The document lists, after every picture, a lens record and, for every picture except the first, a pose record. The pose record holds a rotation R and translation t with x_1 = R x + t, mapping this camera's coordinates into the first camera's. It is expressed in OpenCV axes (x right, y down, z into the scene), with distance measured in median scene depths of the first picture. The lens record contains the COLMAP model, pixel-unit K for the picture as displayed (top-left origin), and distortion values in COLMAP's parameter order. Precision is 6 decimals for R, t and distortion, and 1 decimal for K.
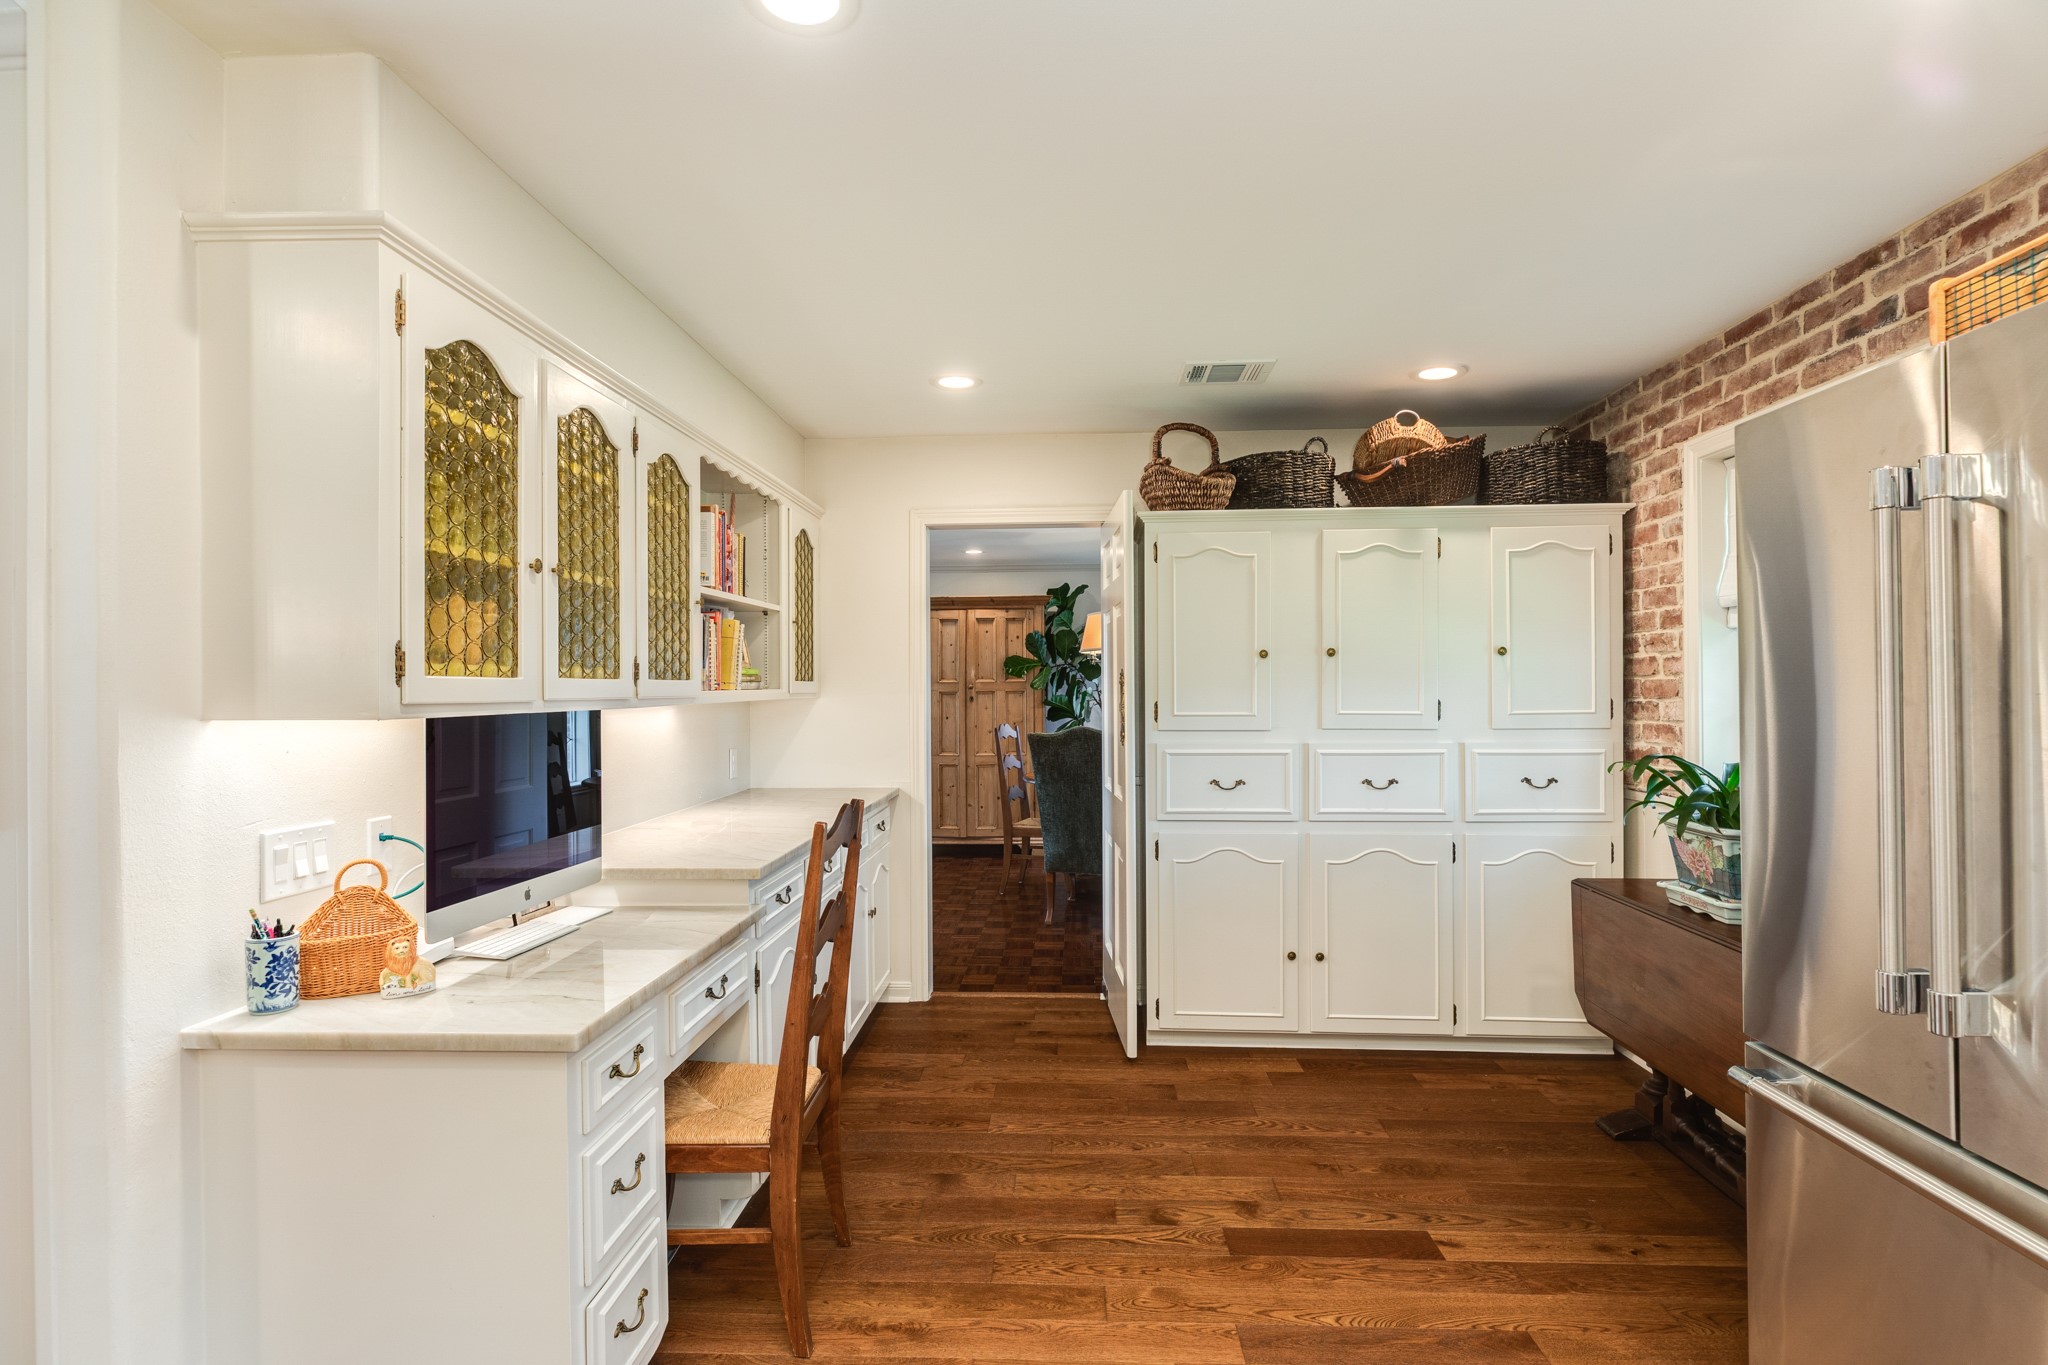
lens RADIAL K [[1012.6, 0, 1012.5], [0, 1012.6, 690.5], [0, 0, 1]] dist [0.000461, 0.000811]
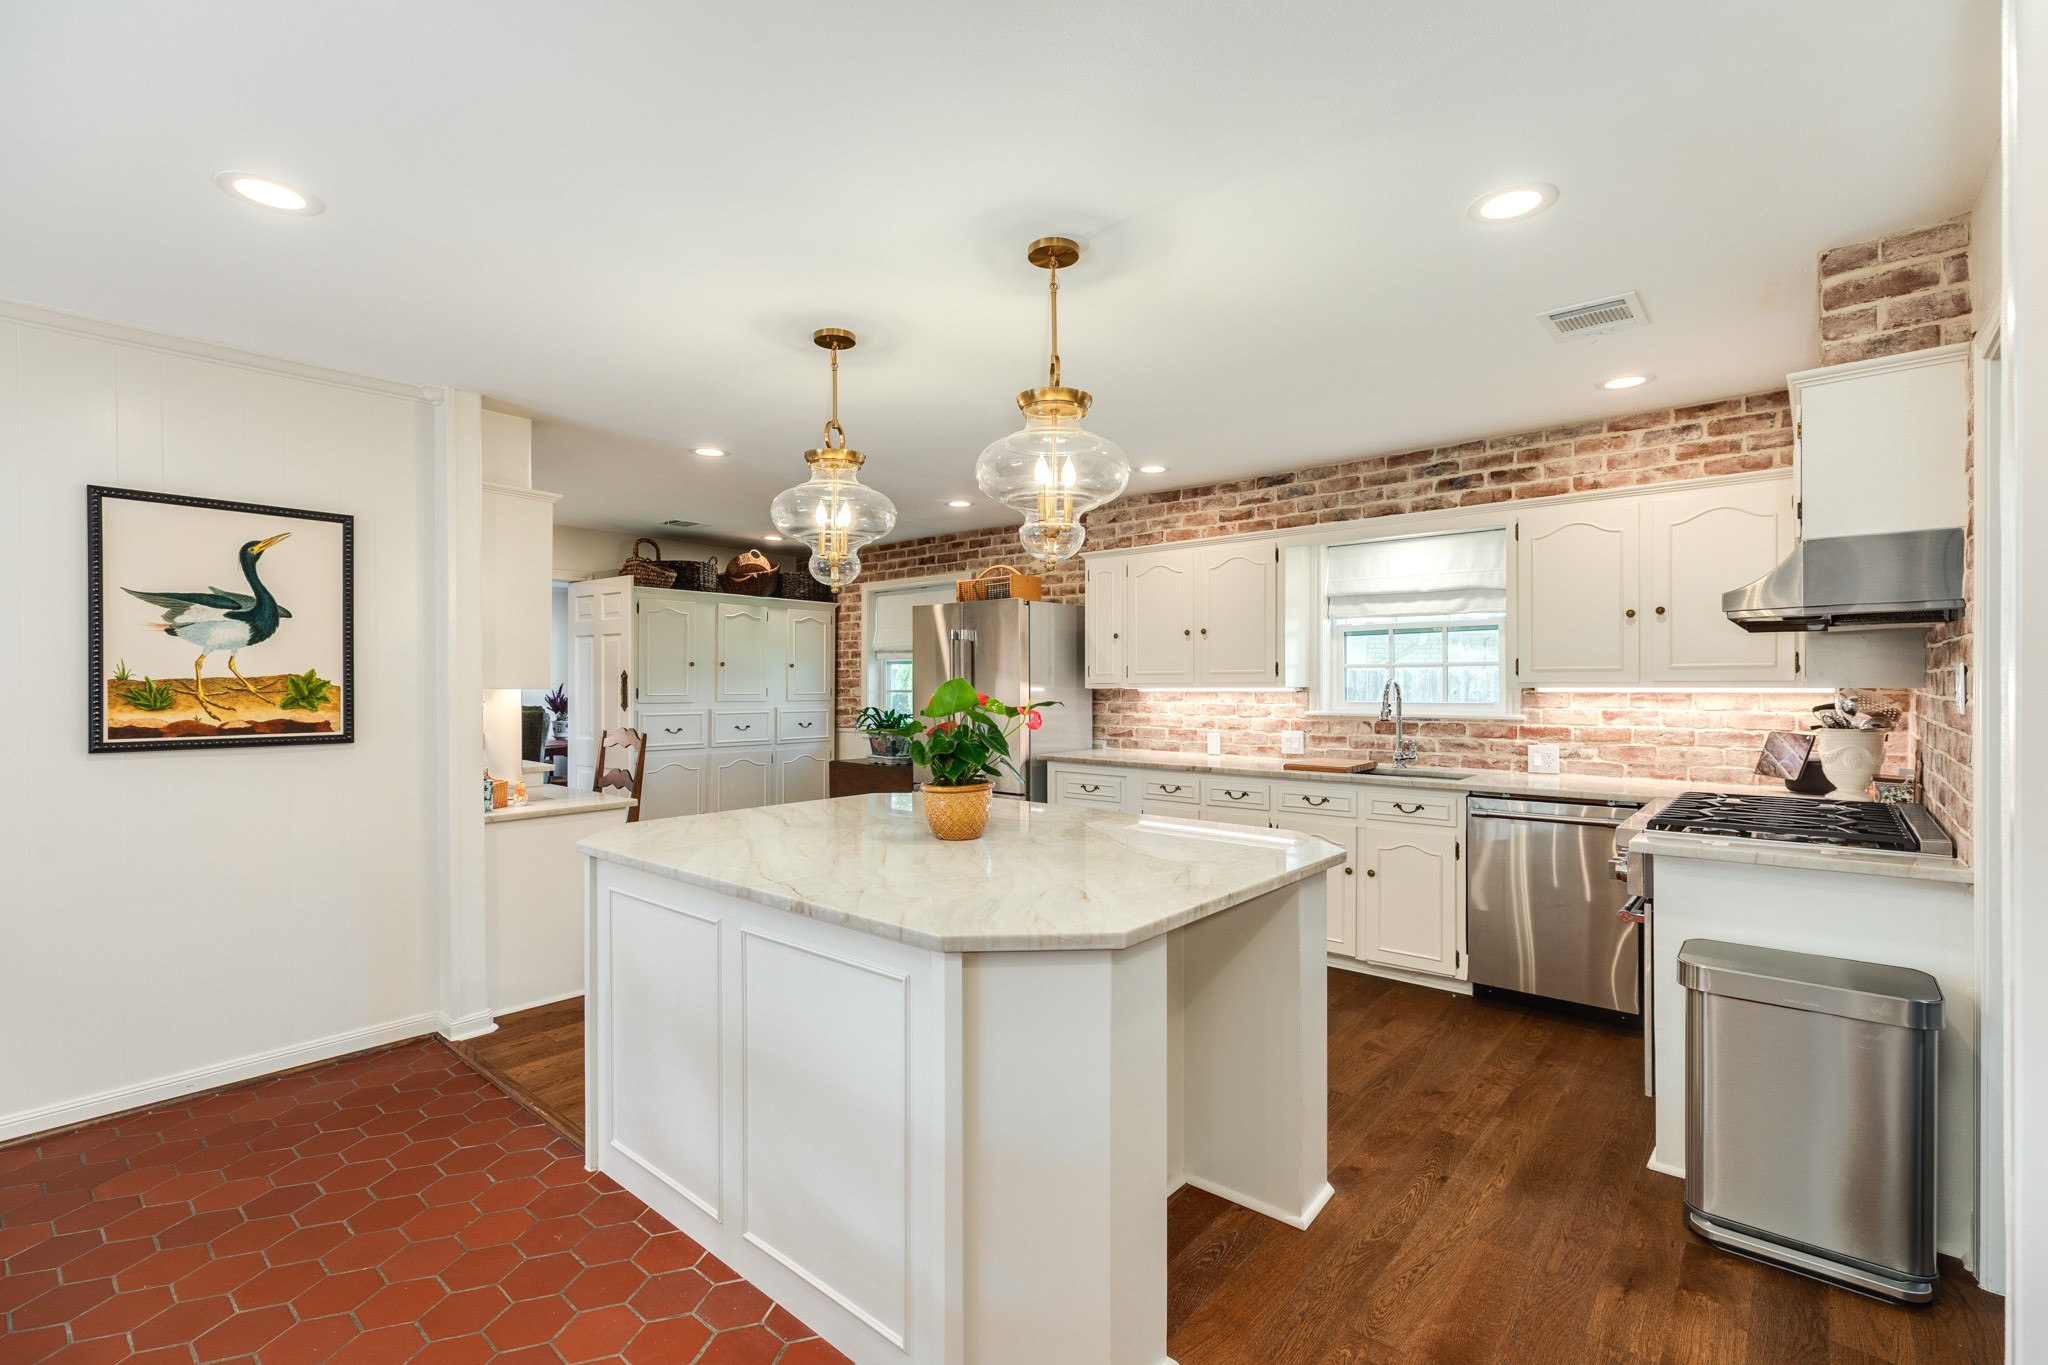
lens RADIAL K [[911.6, 0, 1022.8], [0, 911.6, 687.7], [0, 0, 1]] dist [0.004318, 0.000496]
pose [[0.615574, 0.004515, 0.788066, -0.778955], [-0.007053, 0.999975, -0.000219, 0.006353], [-0.788047, -0.005423, 0.615591, -0.624098]]
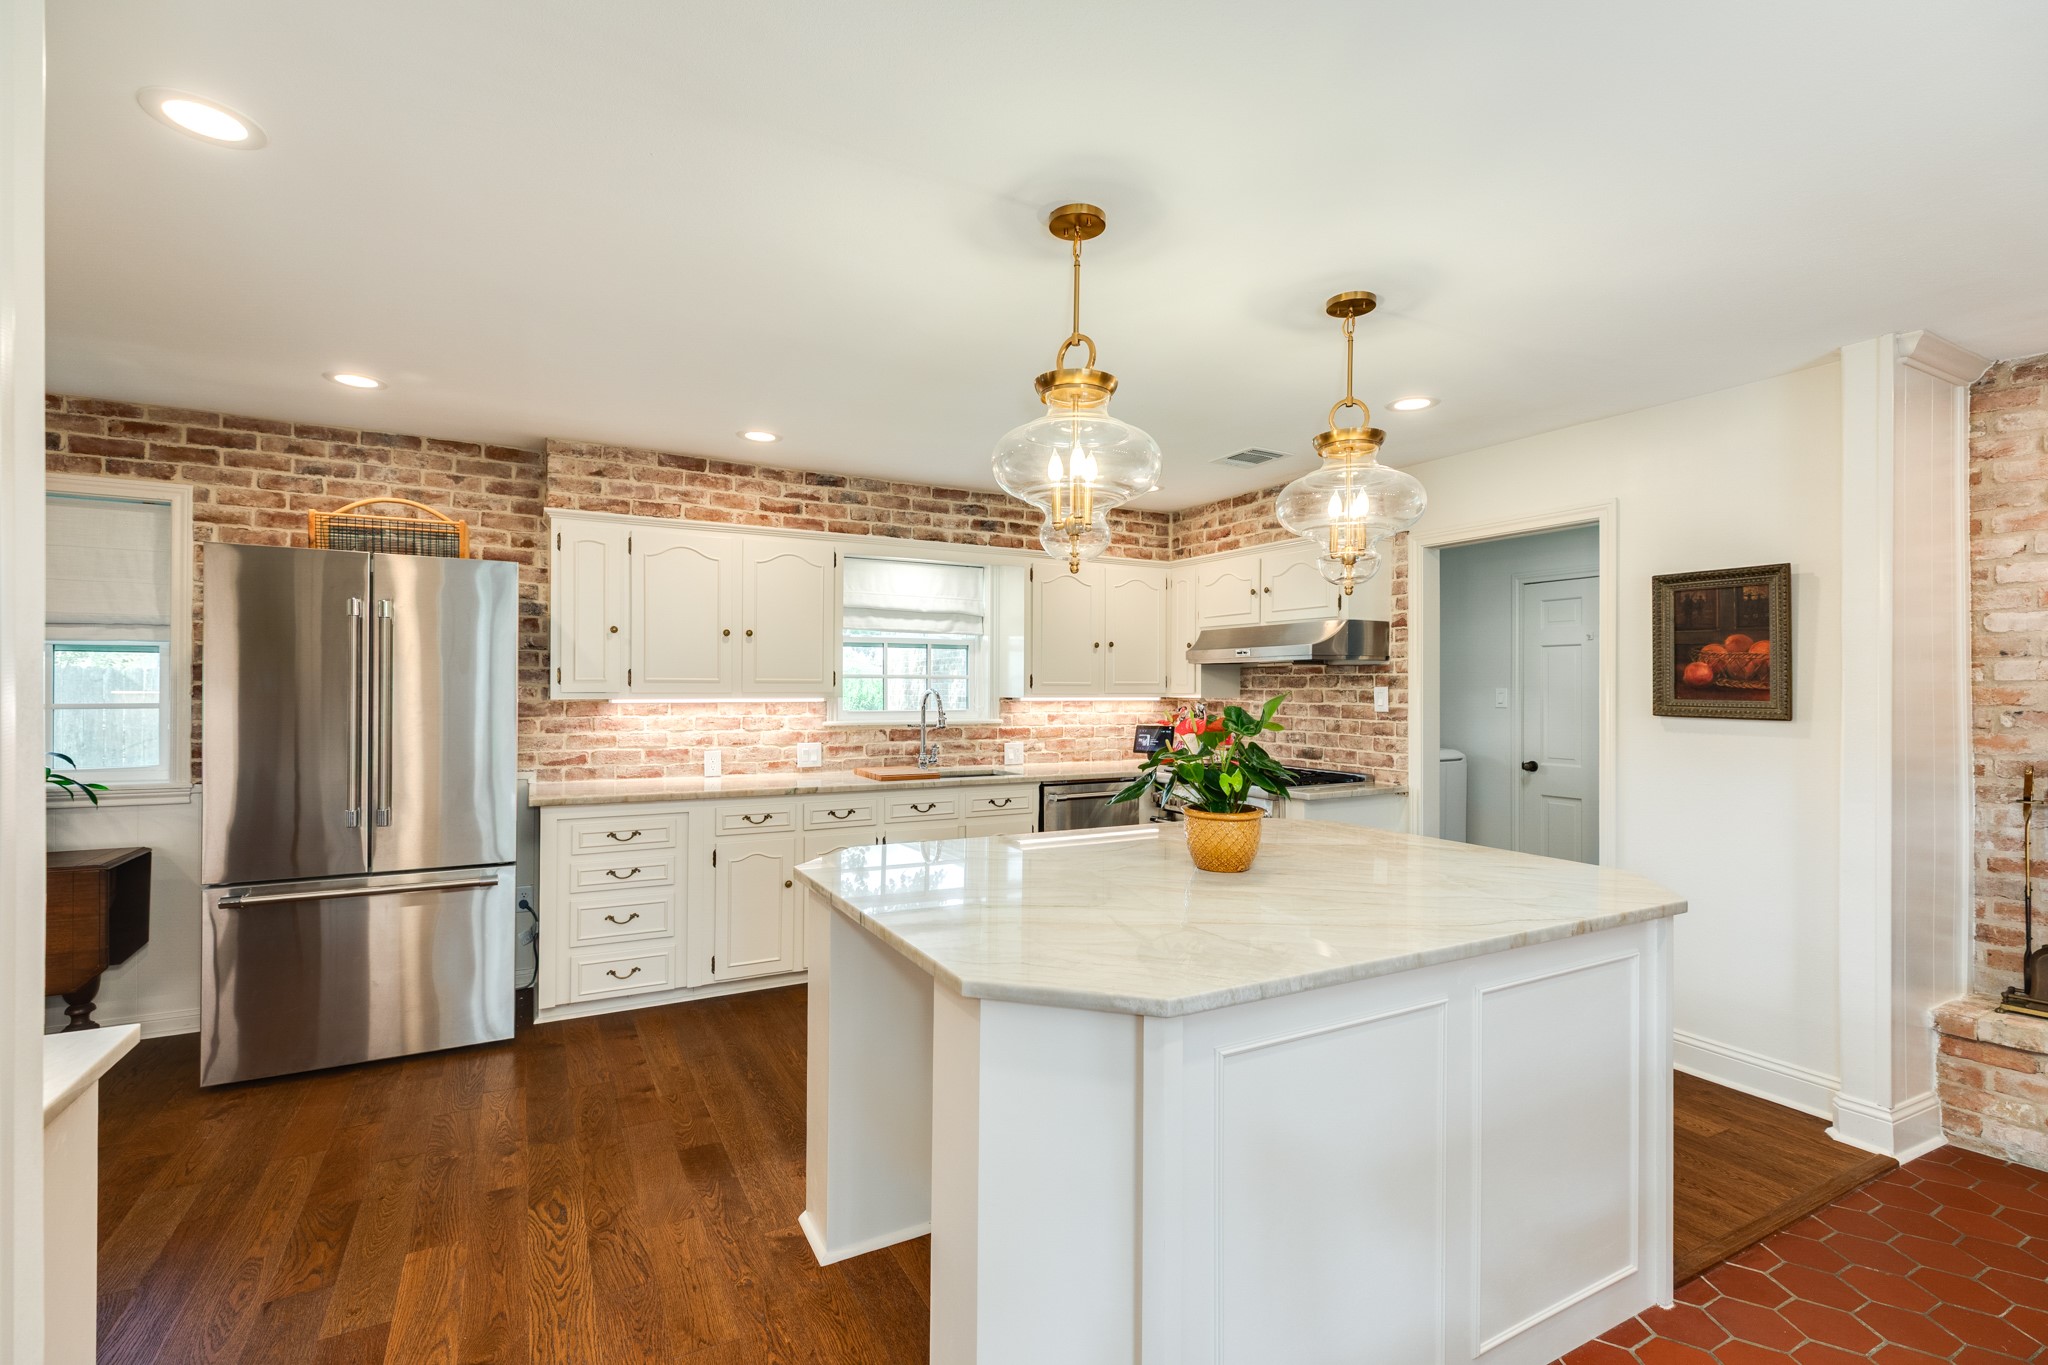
lens RADIAL K [[911.6, 0, 1022.8], [0, 911.6, 687.7], [0, 0, 1]] dist [0.004318, 0.000496]
pose [[-0.521352, 0.008157, 0.853303, -0.726310], [-0.003408, 0.999926, -0.011641, 0.002885], [-0.853335, -0.008977, -0.521286, 0.324241]]
